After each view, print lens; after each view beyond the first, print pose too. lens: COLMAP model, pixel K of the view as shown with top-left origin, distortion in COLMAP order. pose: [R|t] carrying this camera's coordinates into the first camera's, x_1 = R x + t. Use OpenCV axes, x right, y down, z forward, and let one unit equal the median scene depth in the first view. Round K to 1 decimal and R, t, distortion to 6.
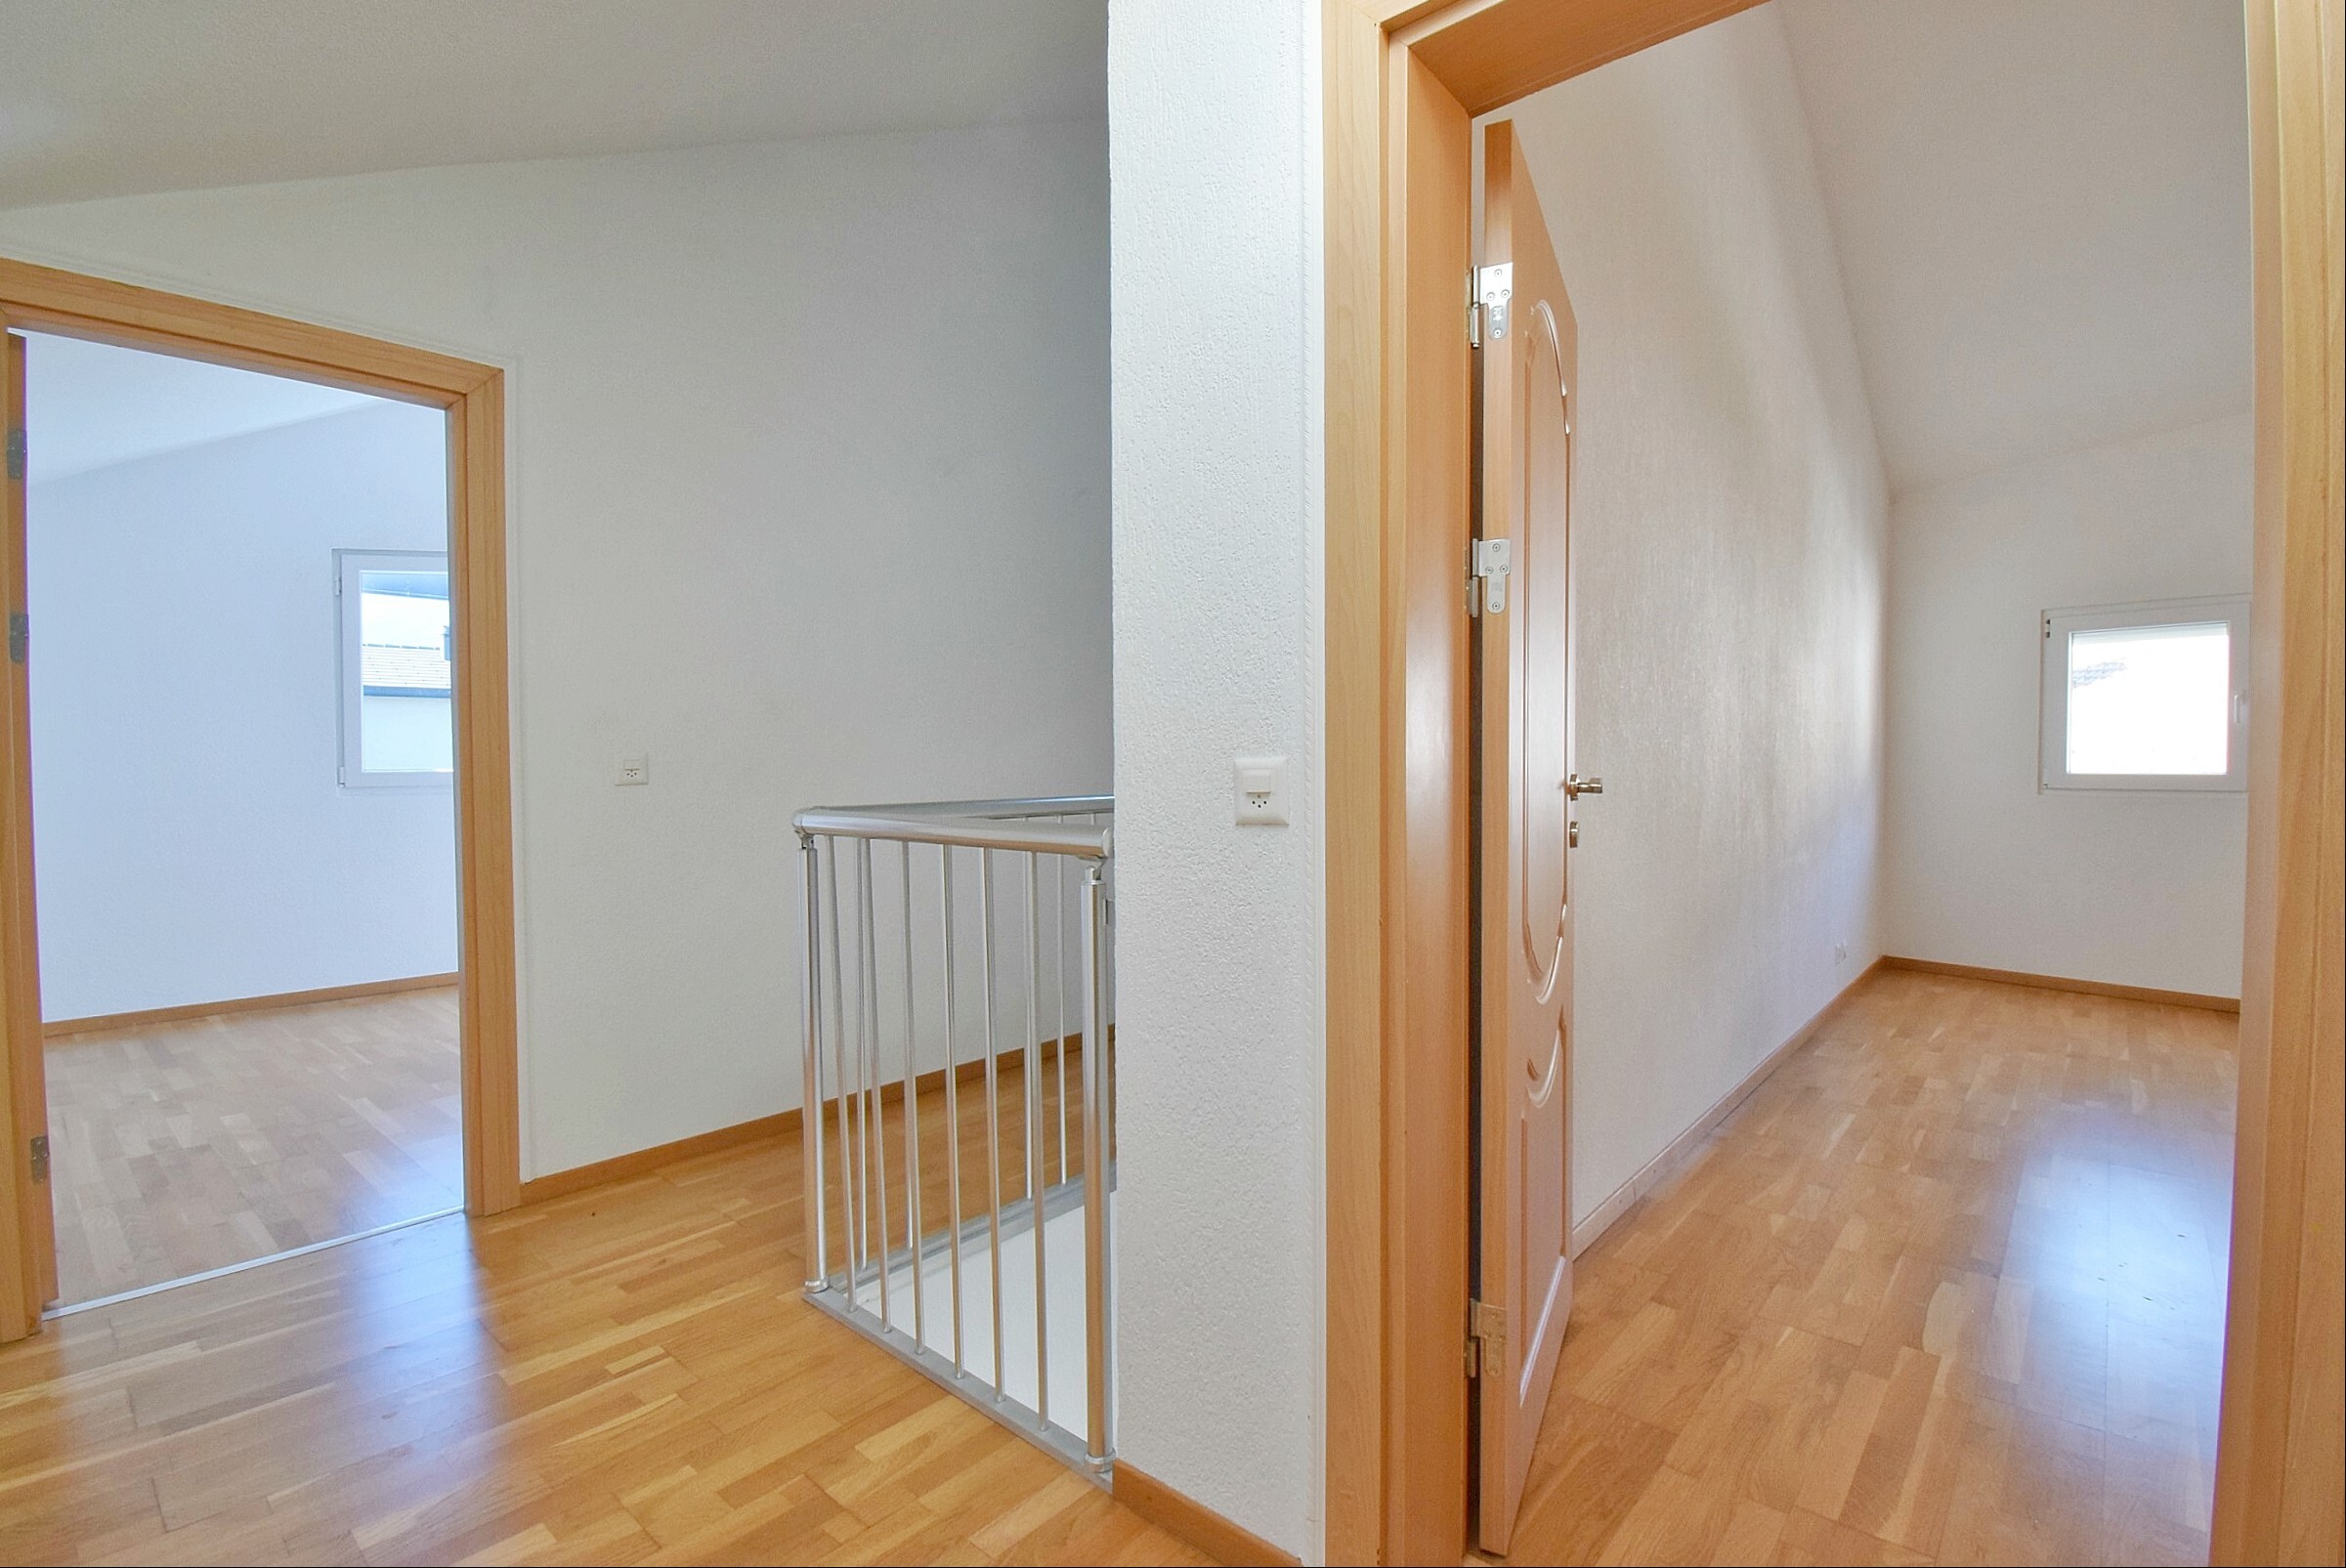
lens RADIAL K [[1090.7, 0, 1182.5], [0, 1090.7, 791.3], [0, 0, 1]] dist [-0.000876, -0.015905]
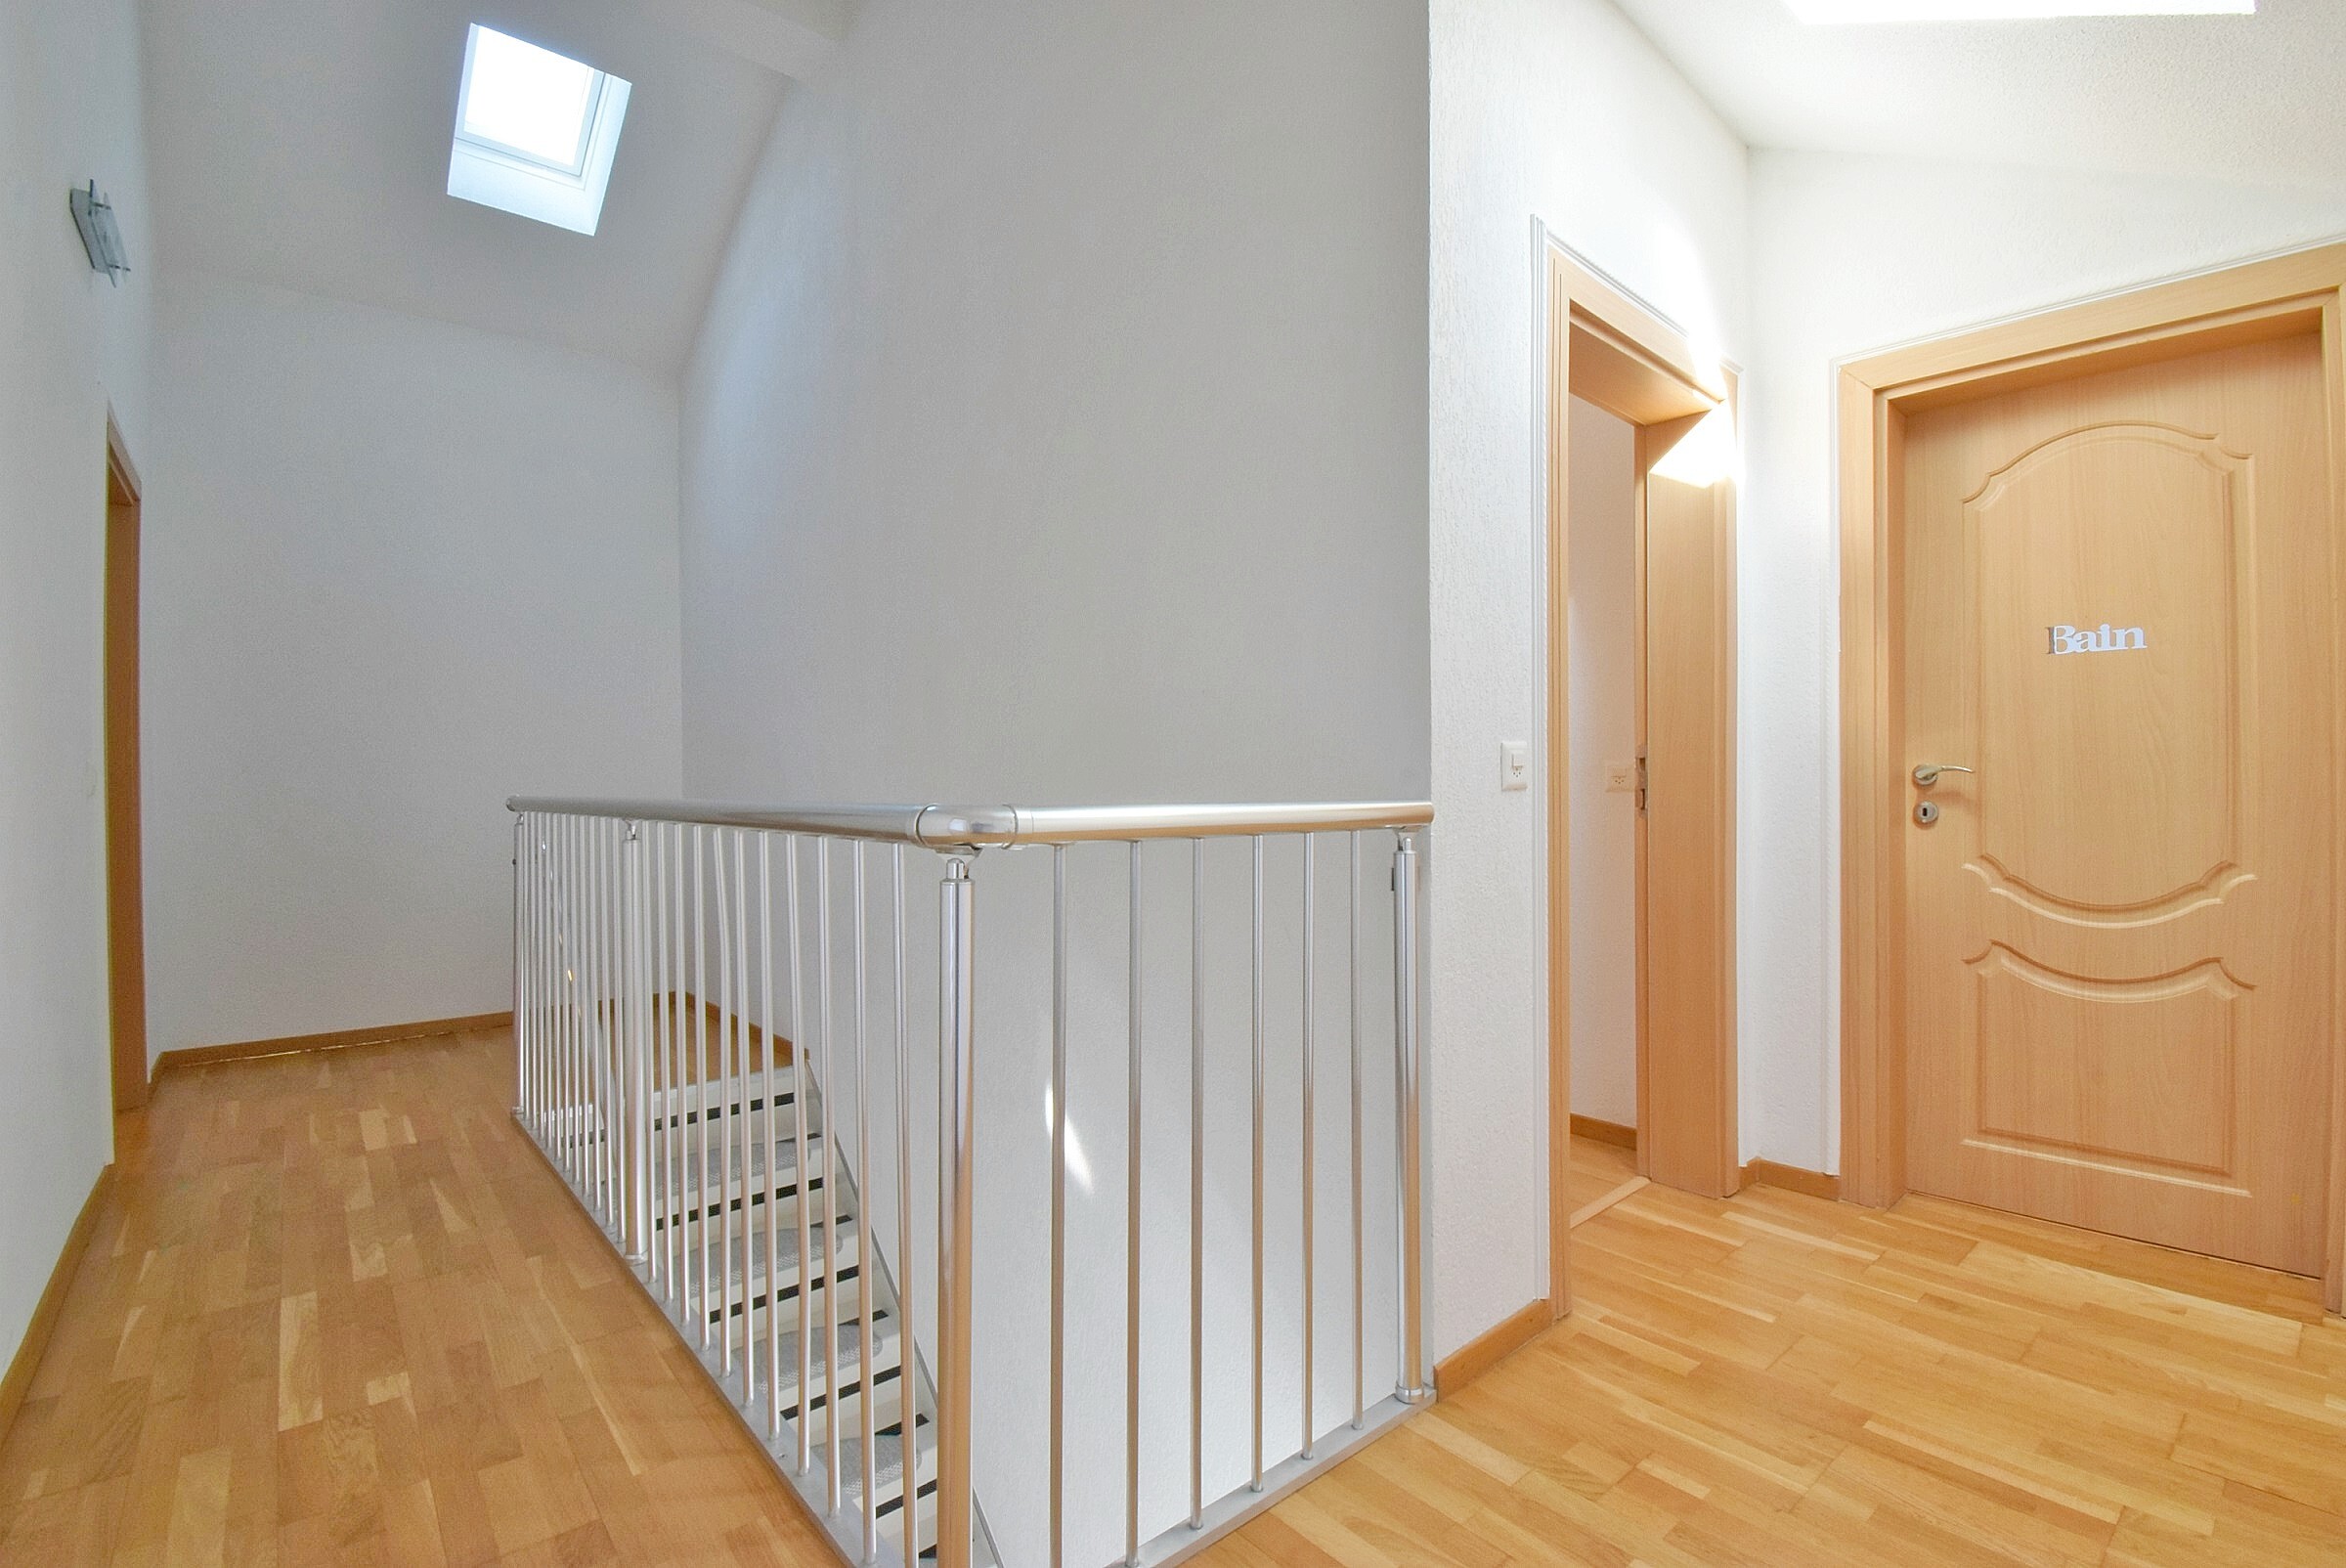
lens RADIAL K [[1090.8, 0, 1182.5], [0, 1090.8, 791.3], [0, 0, 1]] dist [-0.000876, -0.015905]
pose [[0.116669, -0.002271, 0.993168, -1.335700], [0.026756, 0.999642, -0.000858, 0.022761], [-0.992810, 0.026673, 0.116687, 1.243769]]
